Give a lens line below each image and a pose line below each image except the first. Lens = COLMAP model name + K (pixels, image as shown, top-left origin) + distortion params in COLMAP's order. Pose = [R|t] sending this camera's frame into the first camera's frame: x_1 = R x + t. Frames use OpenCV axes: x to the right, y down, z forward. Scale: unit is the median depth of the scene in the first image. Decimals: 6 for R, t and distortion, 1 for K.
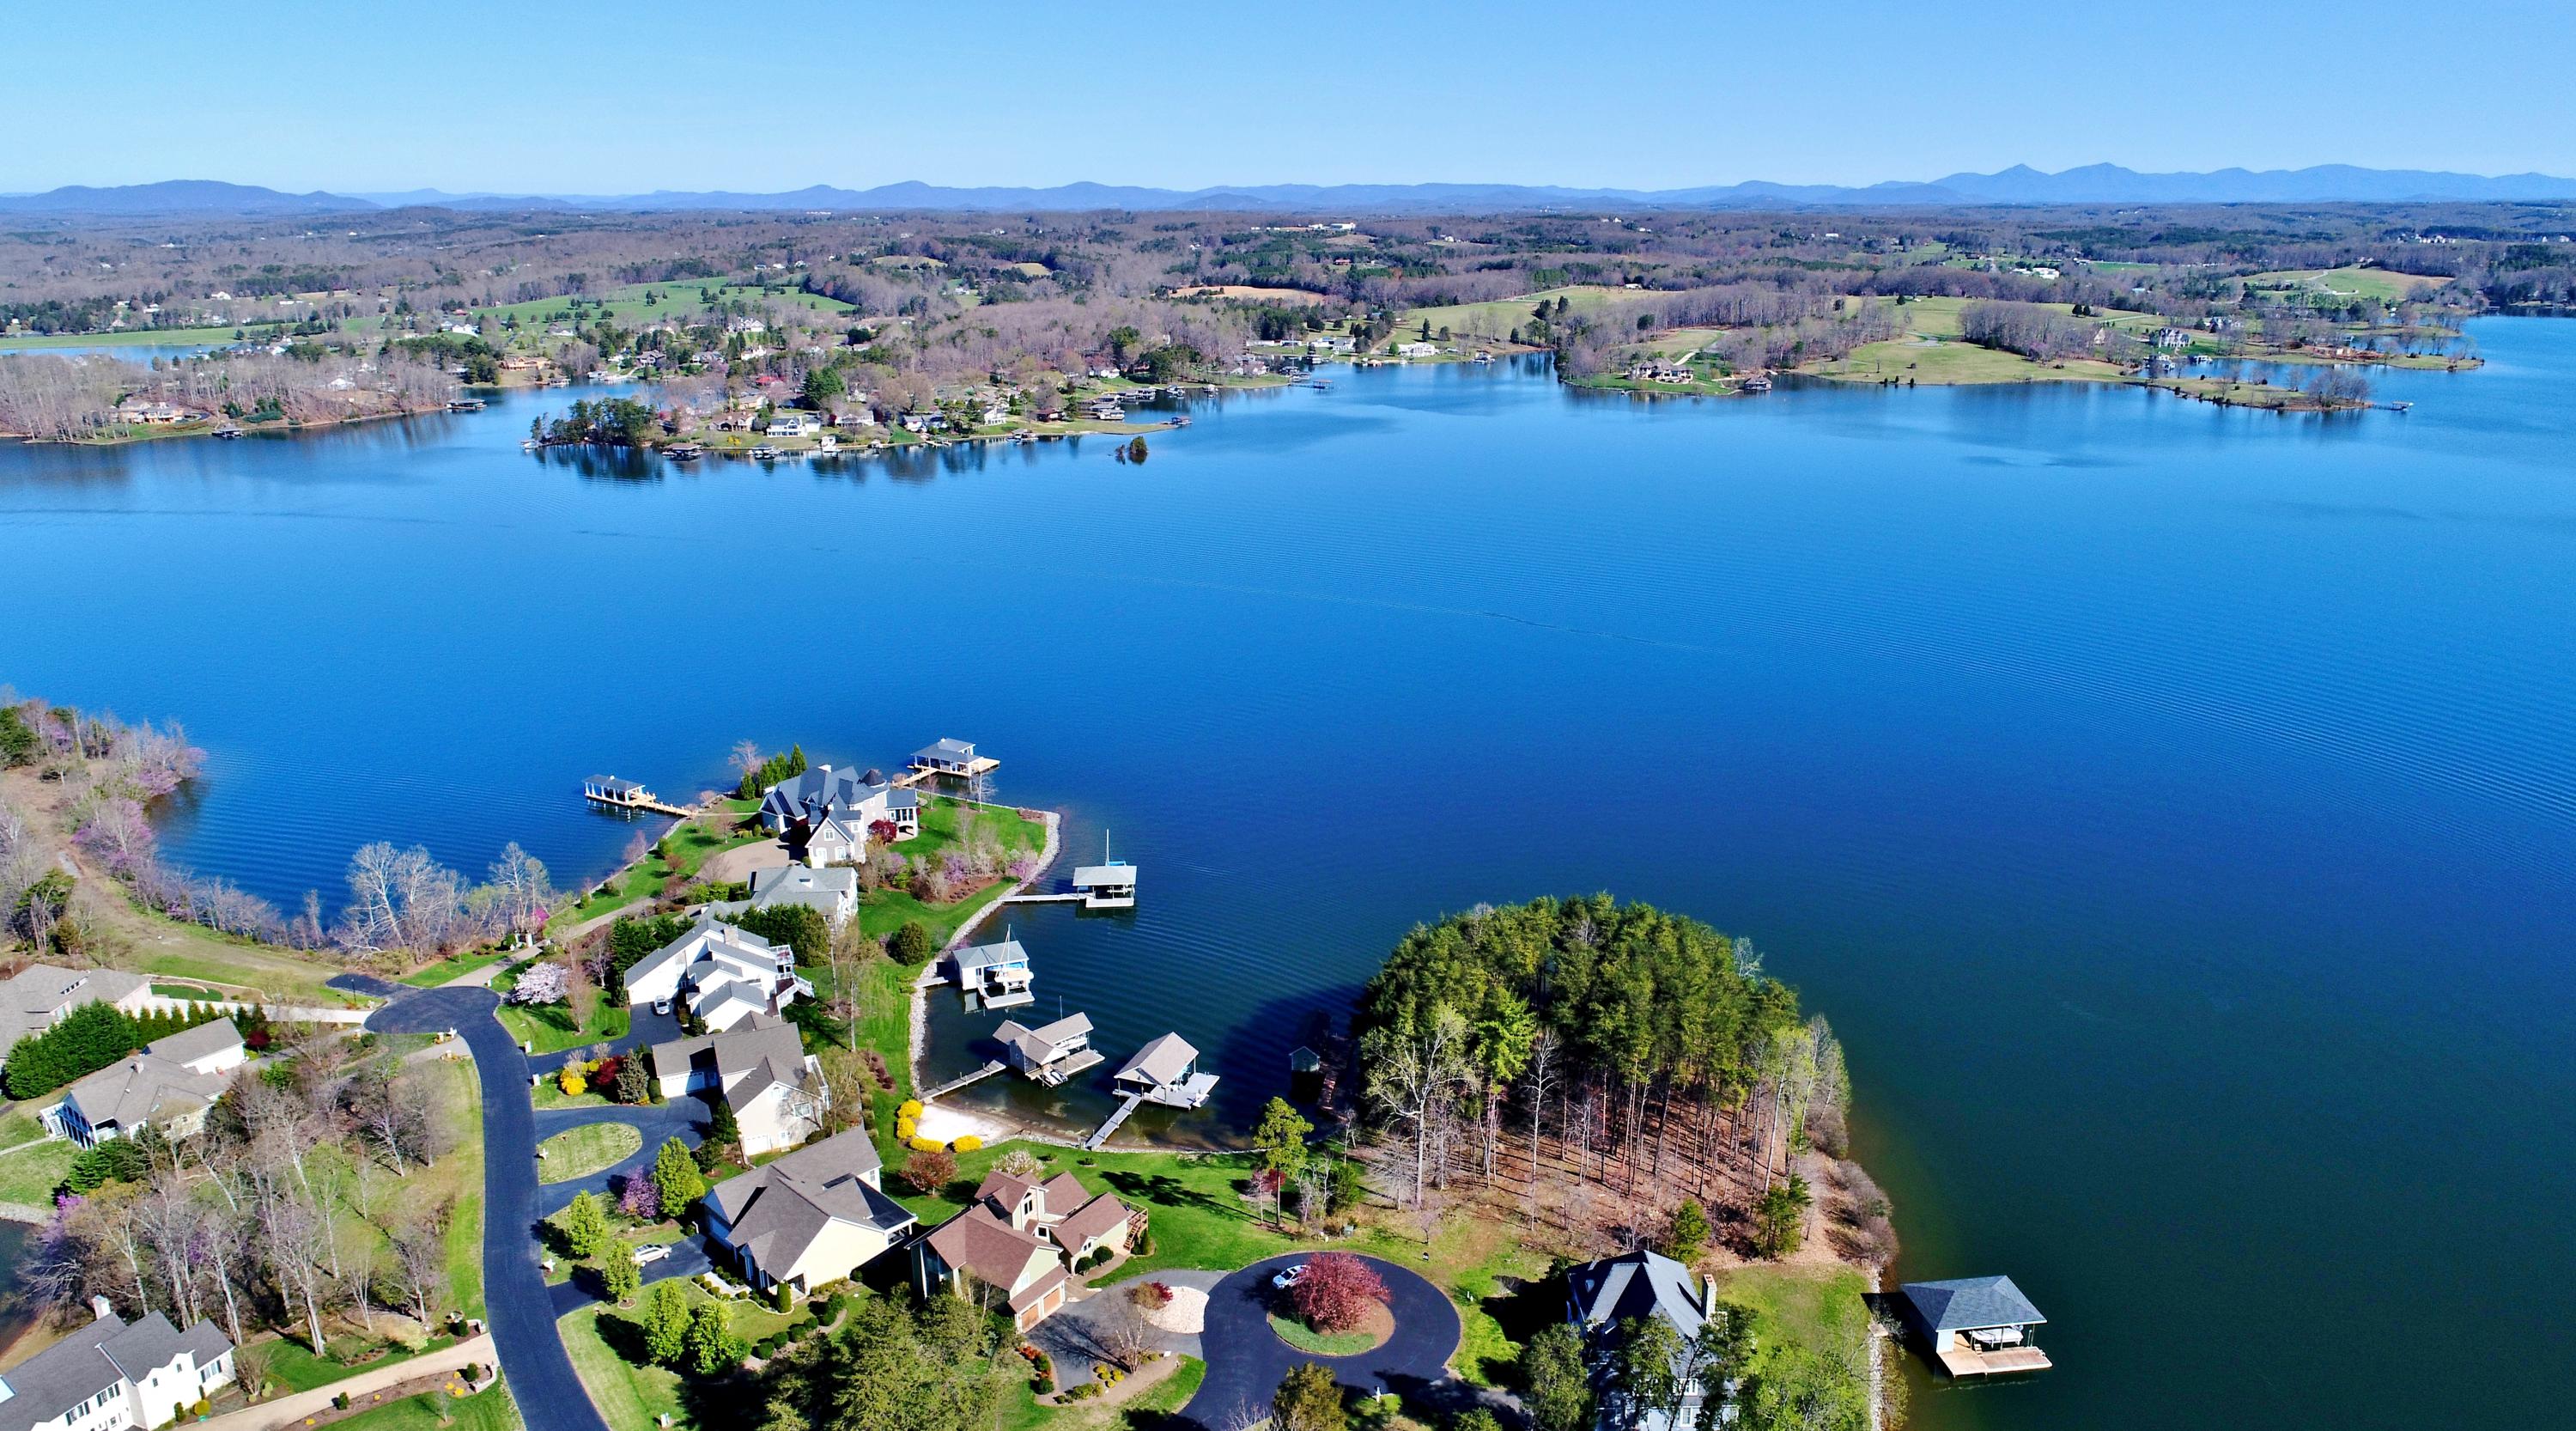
lens RADIAL K [[1739.1, 0, 1288.0], [0, 1739.1, 715.5], [0, 0, 1]] dist [0.003497, -0.004383]
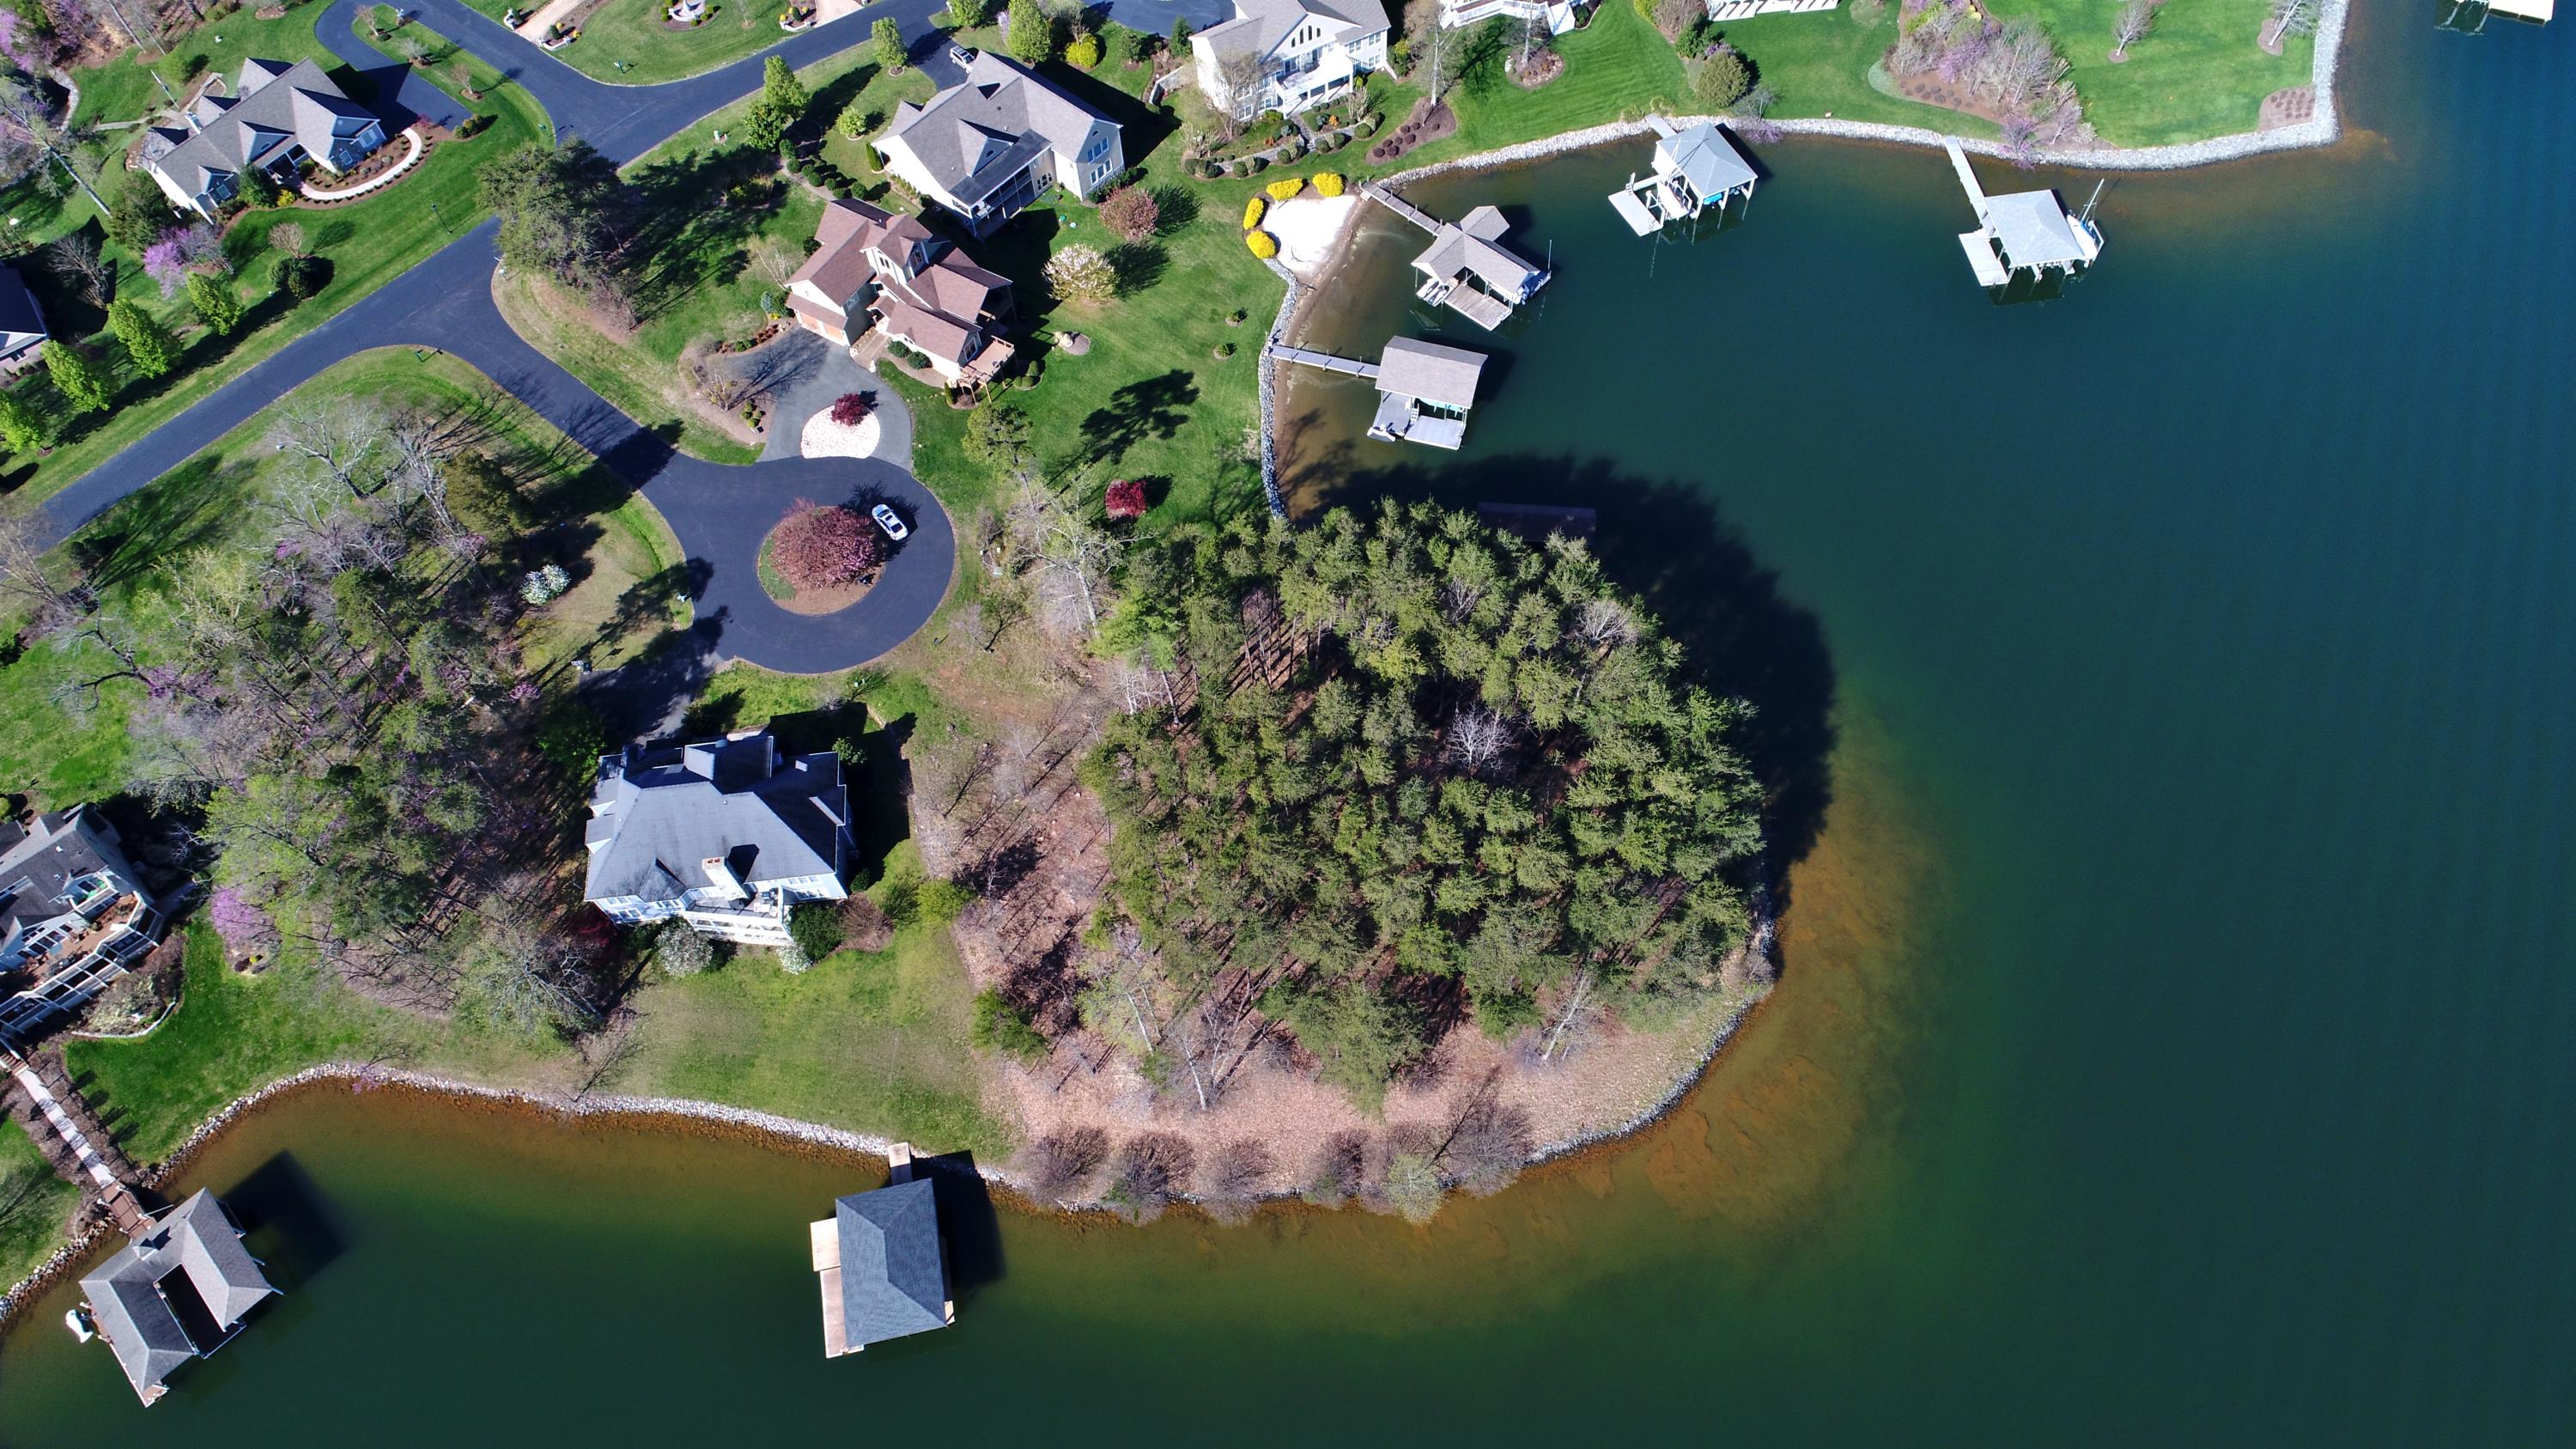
lens RADIAL K [[1734.6, 0, 1288.0], [0, 1734.6, 724.5], [0, 0, 1]] dist [0.002056, 0.001722]
pose [[0.074828, 0.865106, -0.495976, 0.104405], [-0.249036, 0.497822, 0.830755, -0.083346], [0.965599, 0.061352, 0.252693, 0.172899]]
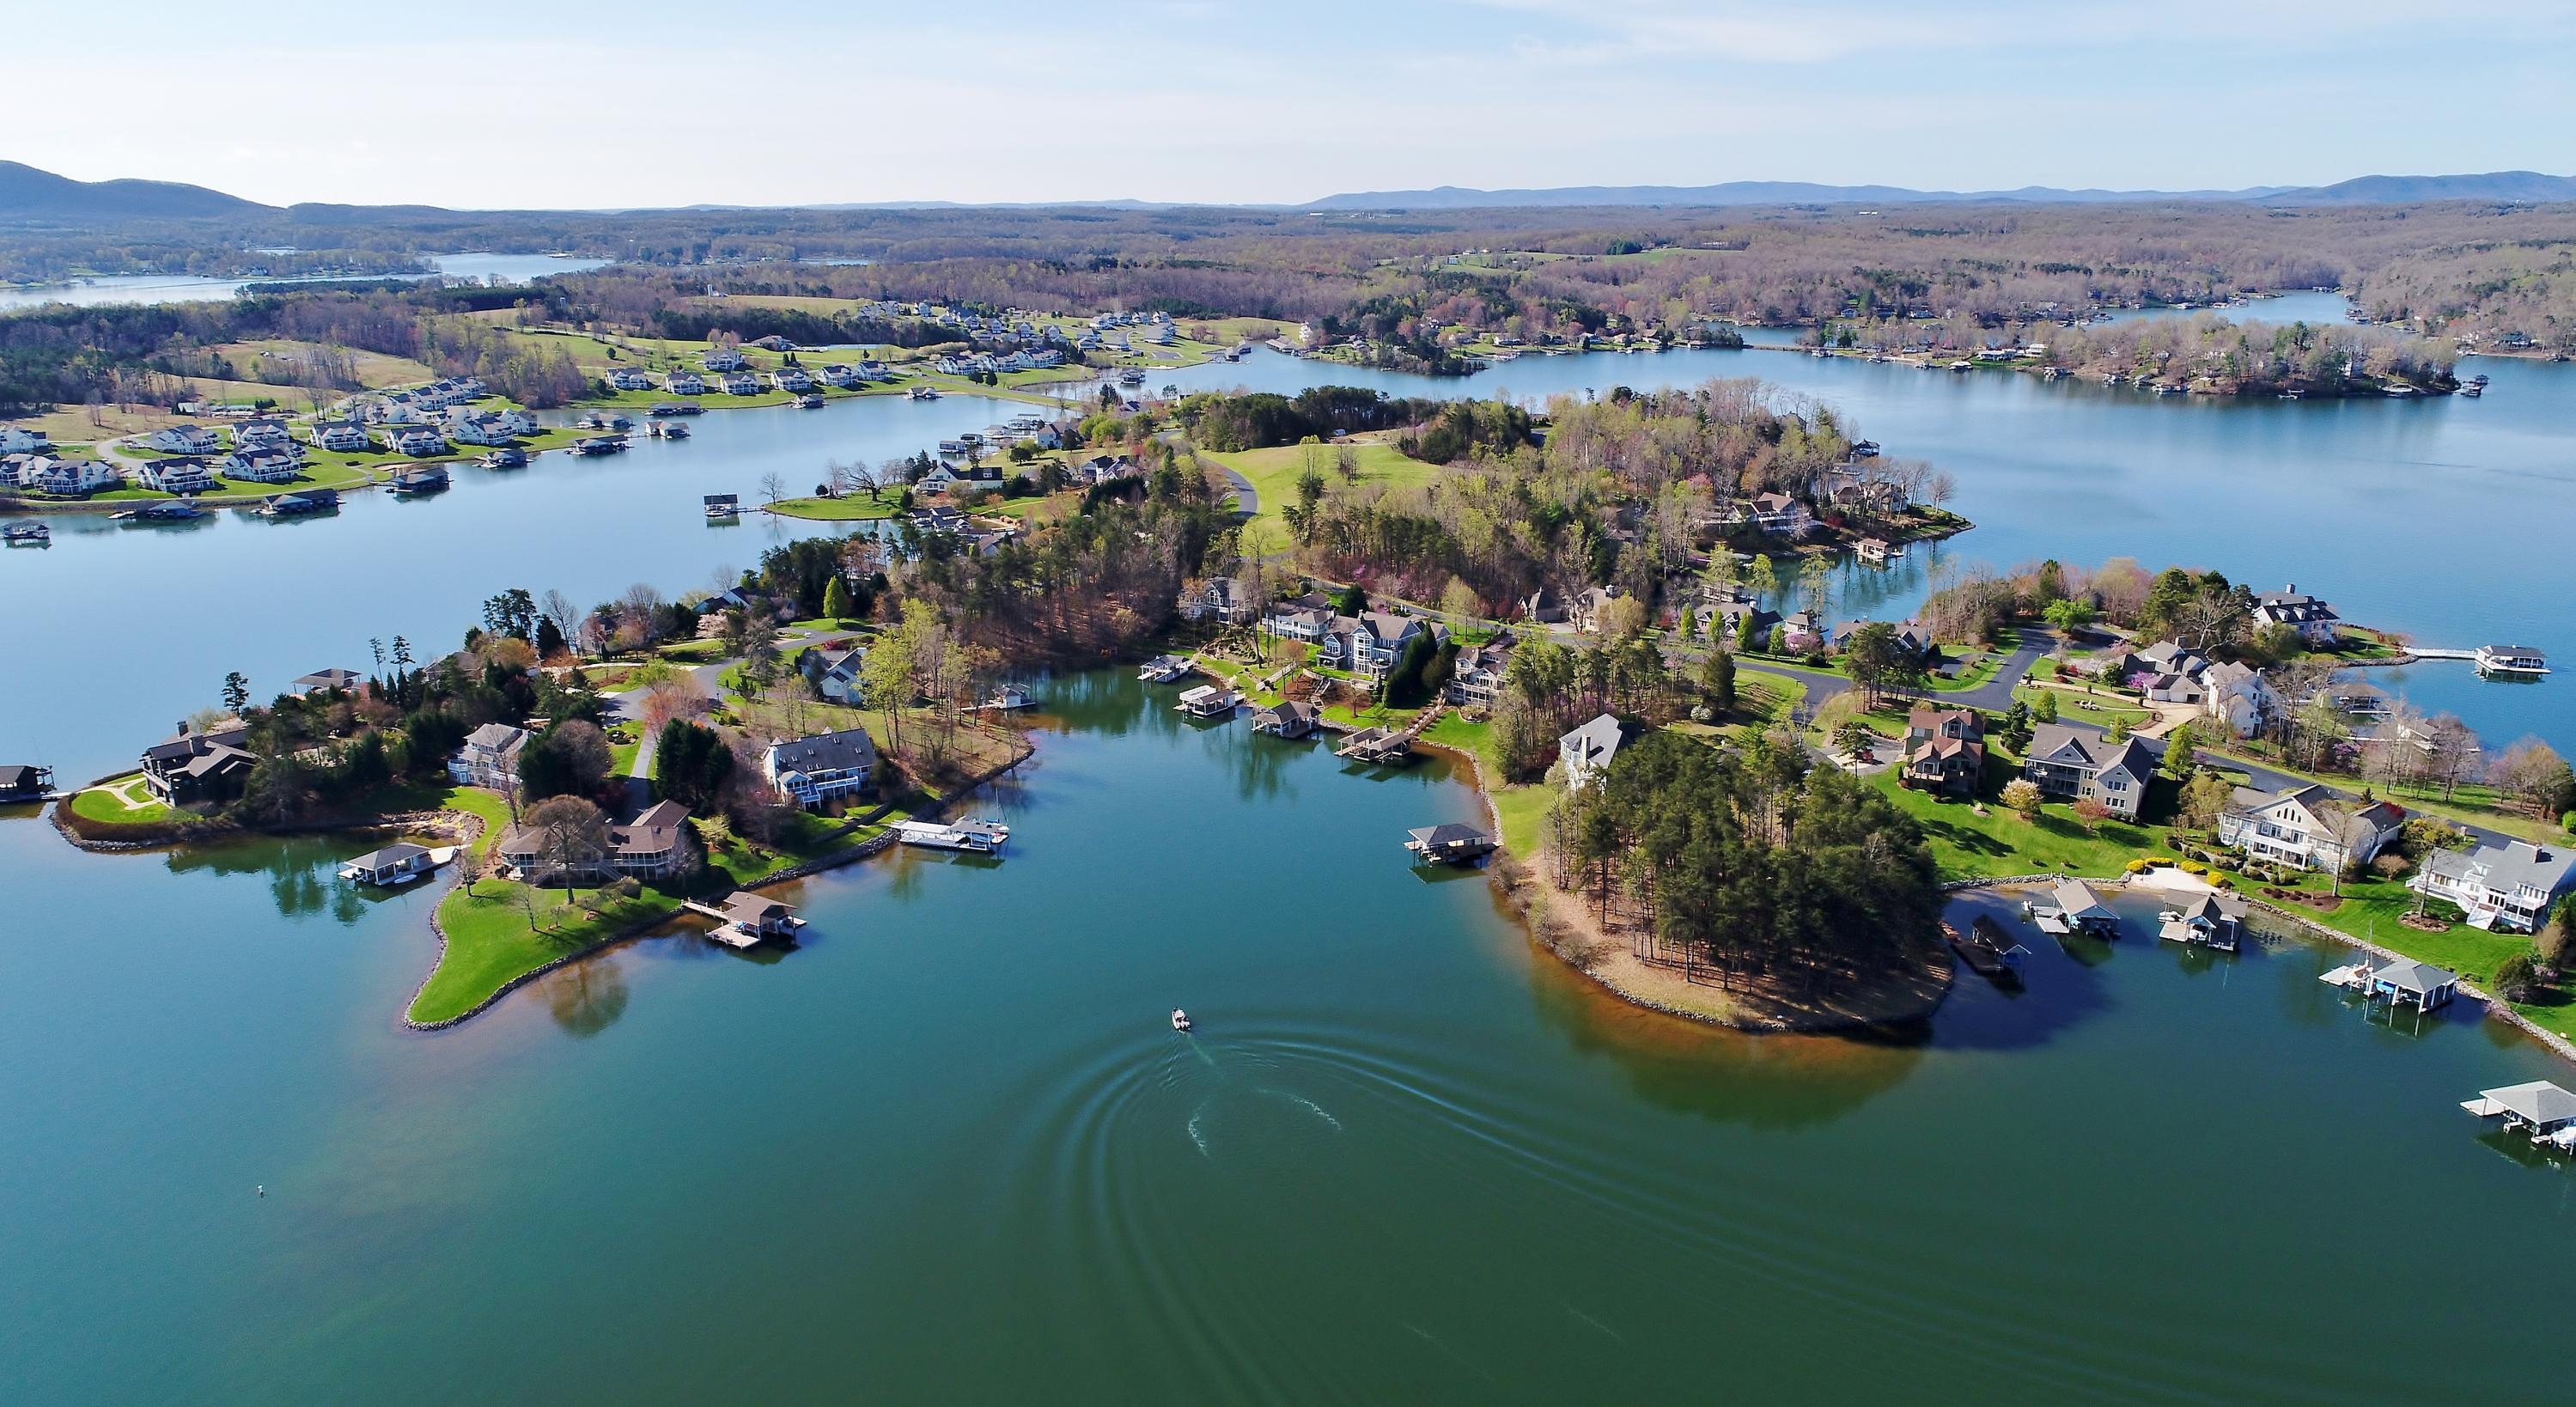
lens RADIAL K [[1752.2, 0, 1288.0], [0, 1752.2, 703.5], [0, 0, 1]] dist [0.000423, 0.000385]
pose [[-0.975207, 0.071792, -0.209324, 0.160716], [-0.052242, 0.844487, 0.533022, -0.120897], [0.215038, 0.530742, -0.819800, 0.413972]]
